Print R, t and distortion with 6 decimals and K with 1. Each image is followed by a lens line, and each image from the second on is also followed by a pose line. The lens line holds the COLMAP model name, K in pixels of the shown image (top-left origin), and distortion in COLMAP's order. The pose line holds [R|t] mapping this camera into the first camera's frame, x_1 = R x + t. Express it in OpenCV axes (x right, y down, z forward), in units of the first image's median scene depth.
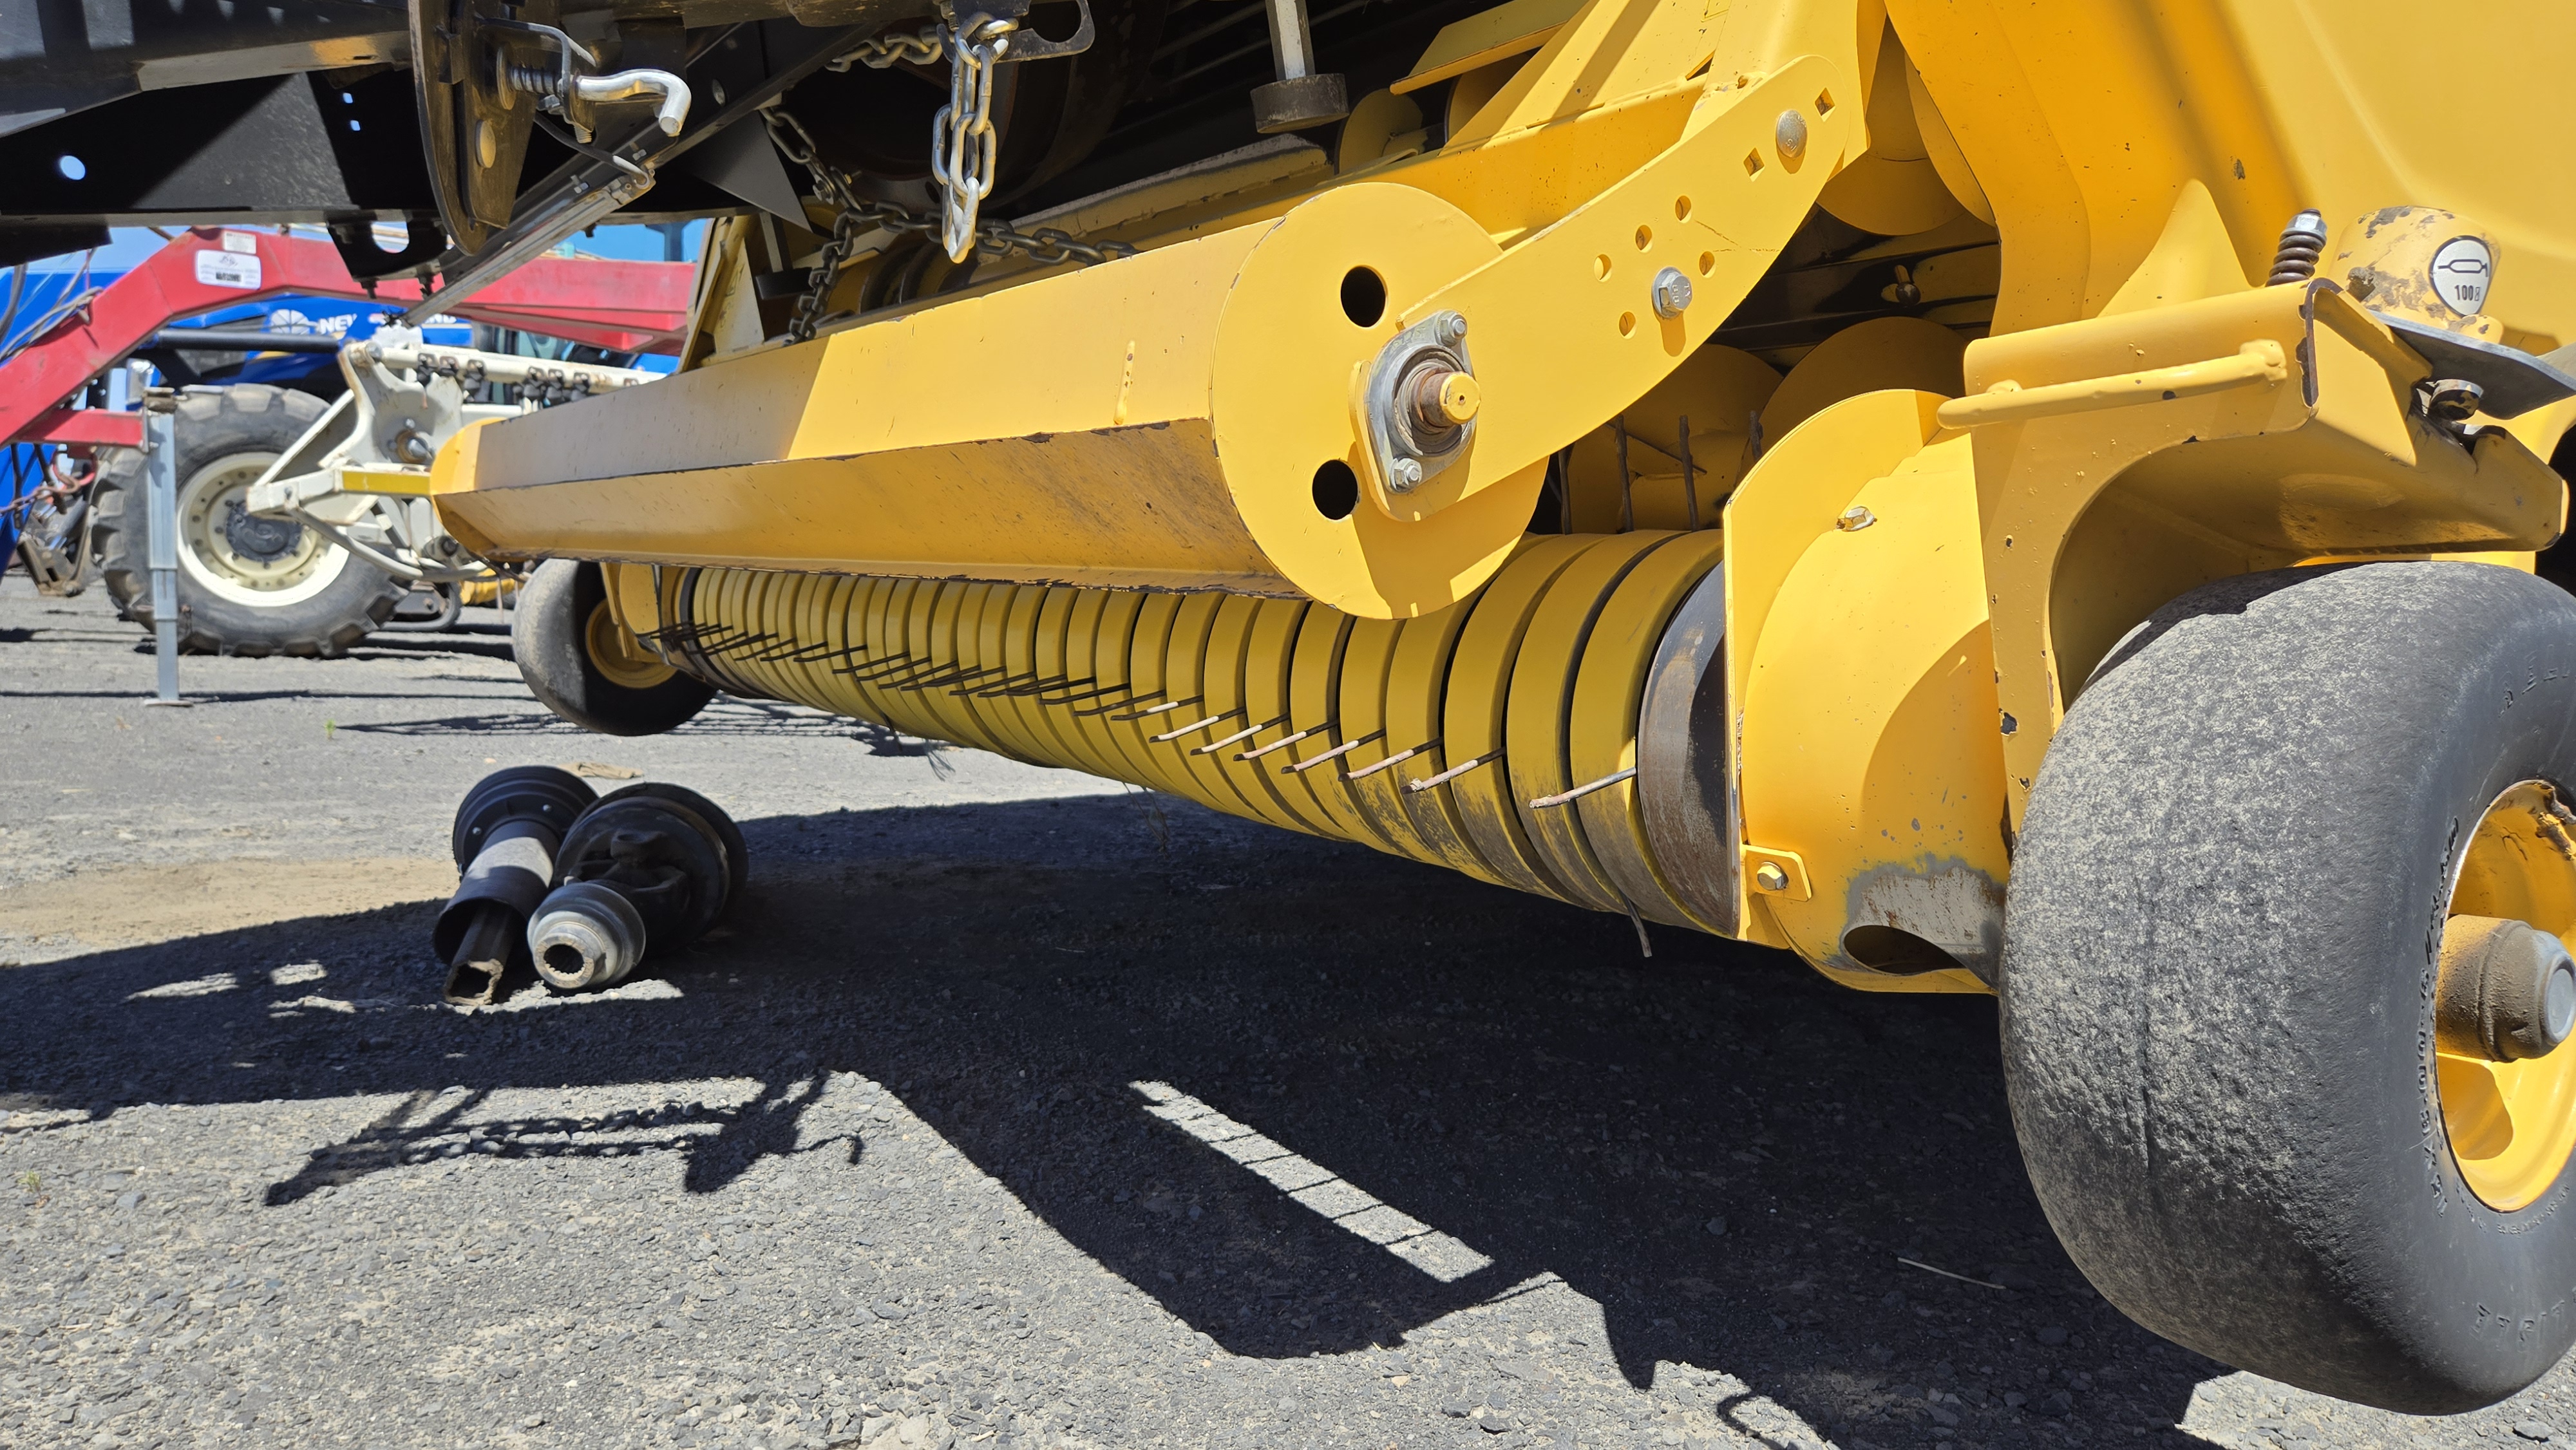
lens RADIAL K [[1731.0, 0, 1289.4], [0, 1731.0, 730.7], [0, 0, 1]] dist [0.064179, -0.049395]
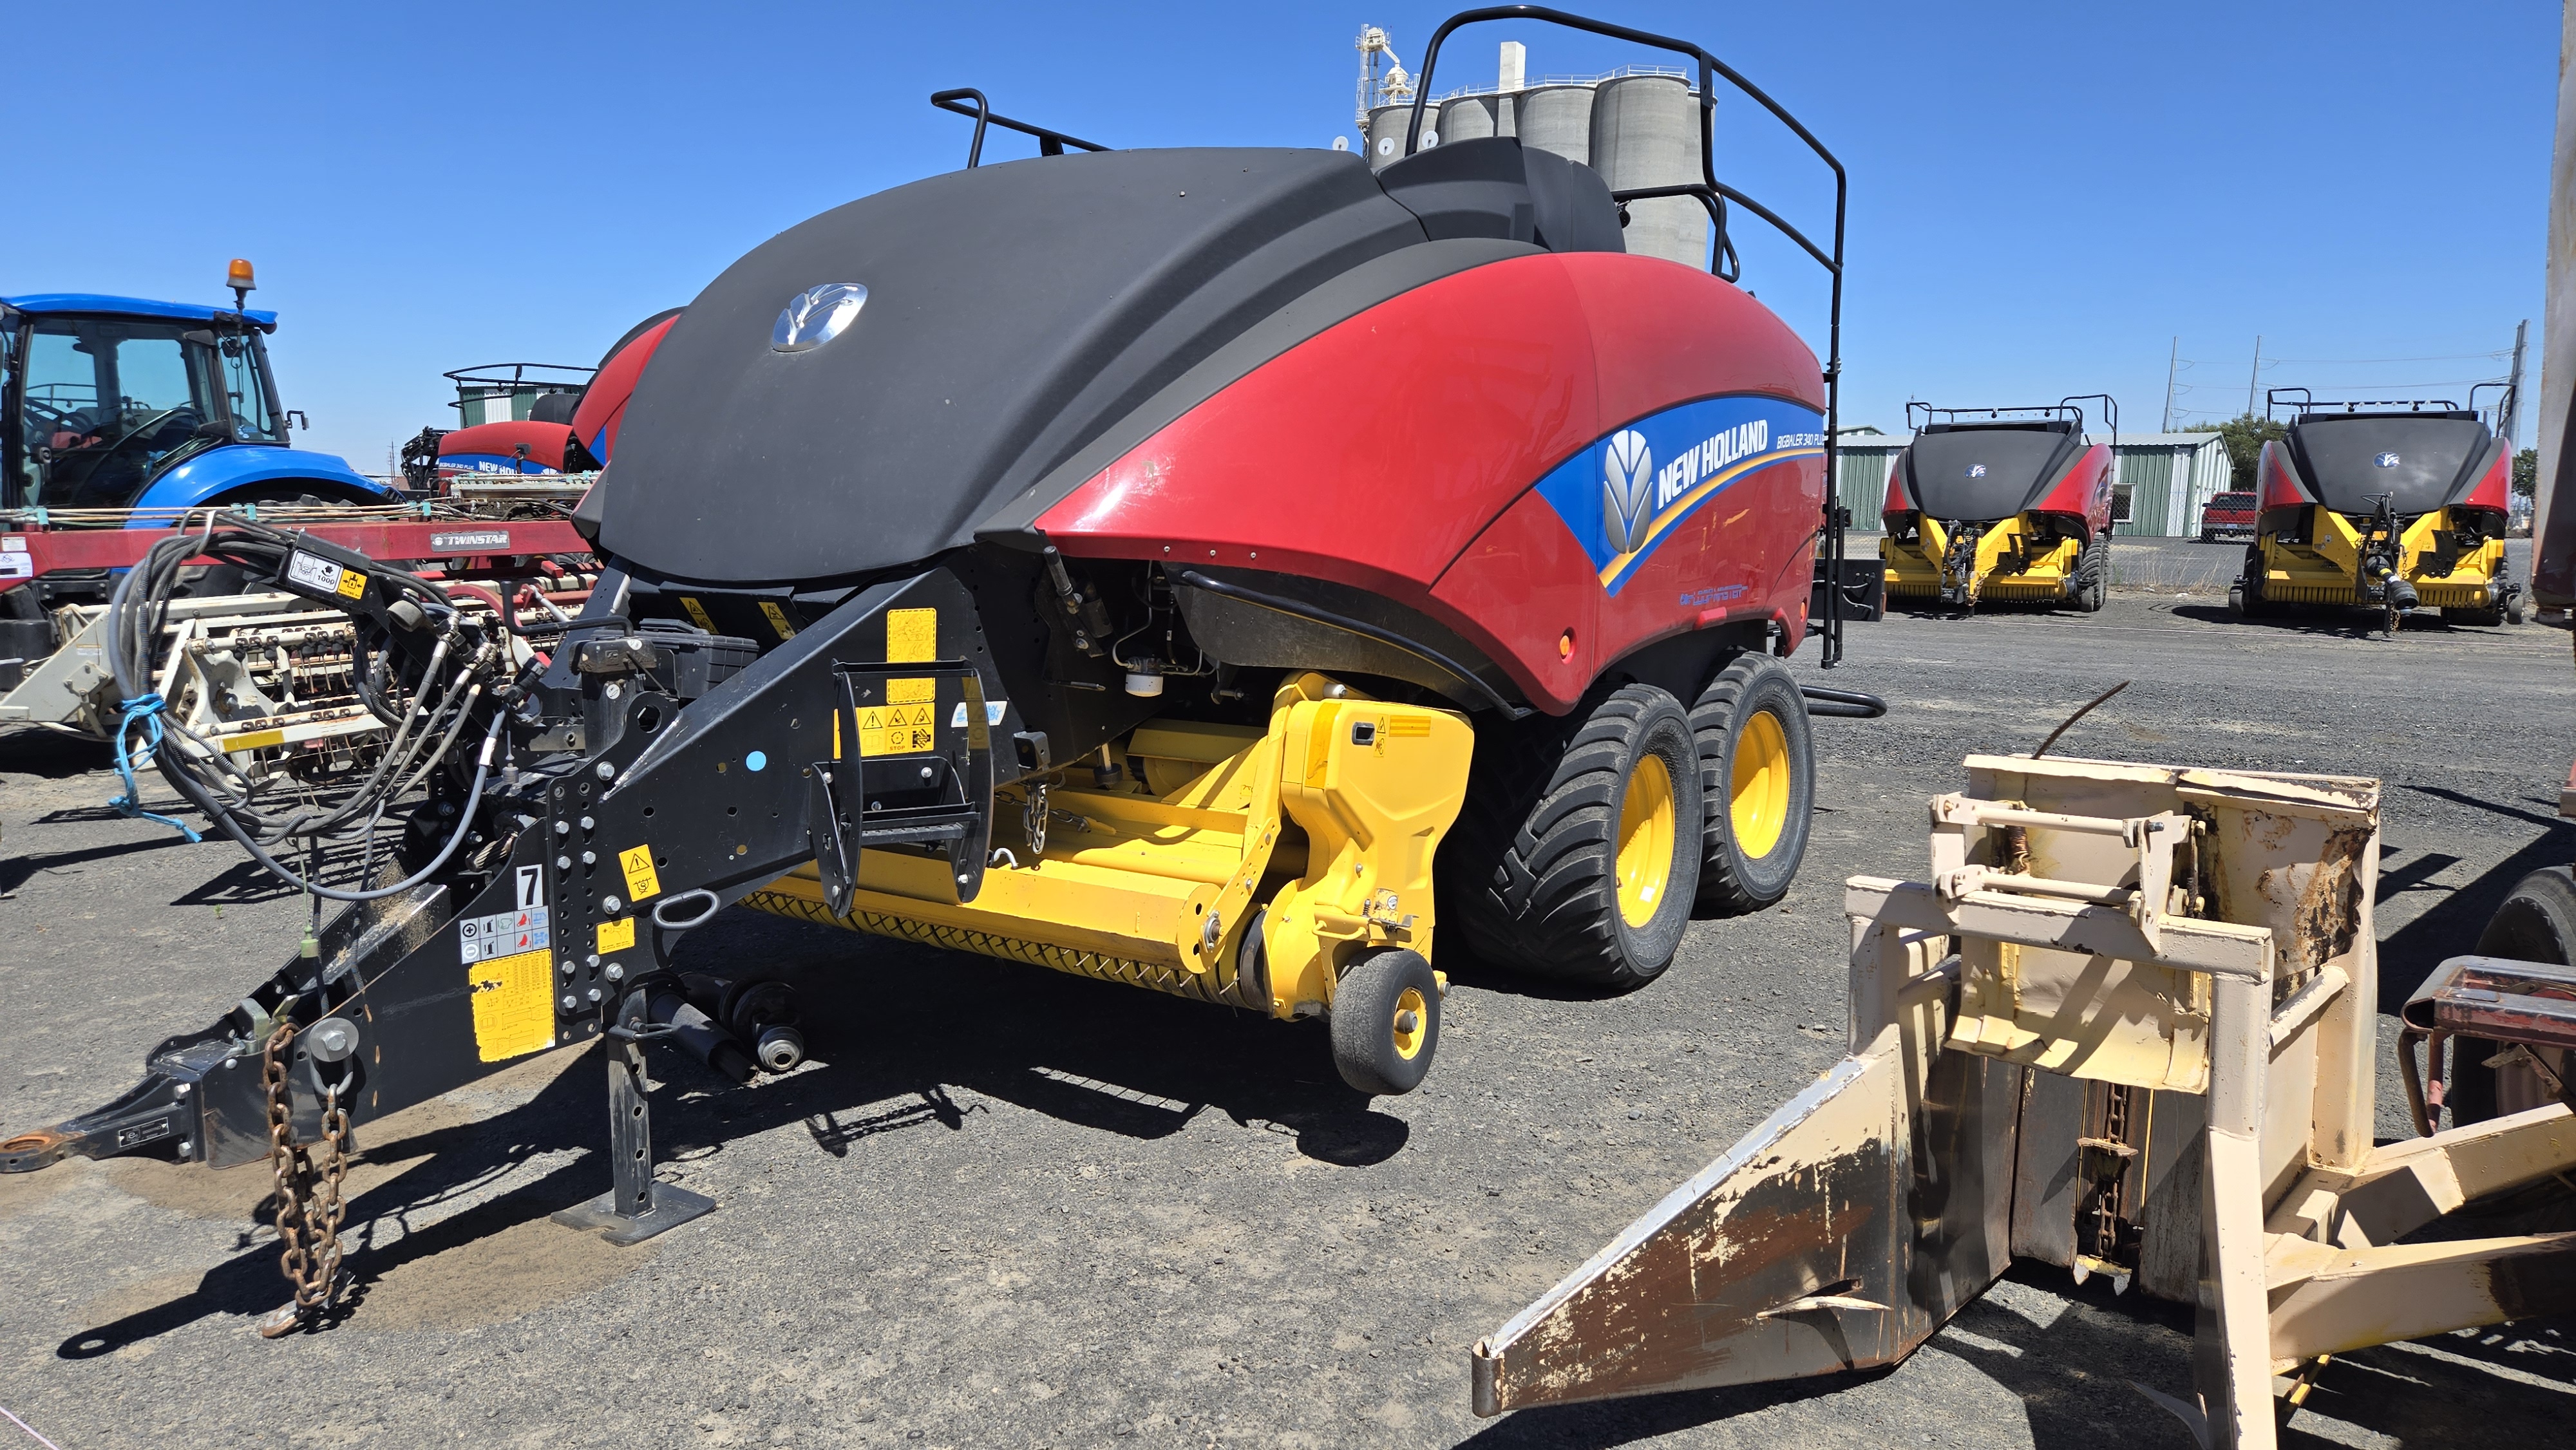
lens RADIAL K [[1731.0, 0, 1297.3], [0, 1731.0, 717.8], [0, 0, 1]] dist [0.064179, -0.049395]
pose [[0.907740, -0.097591, 0.408025, -1.316756], [0.065705, 0.993637, 0.091484, -0.975870], [-0.414357, -0.056234, 0.908376, -2.798831]]
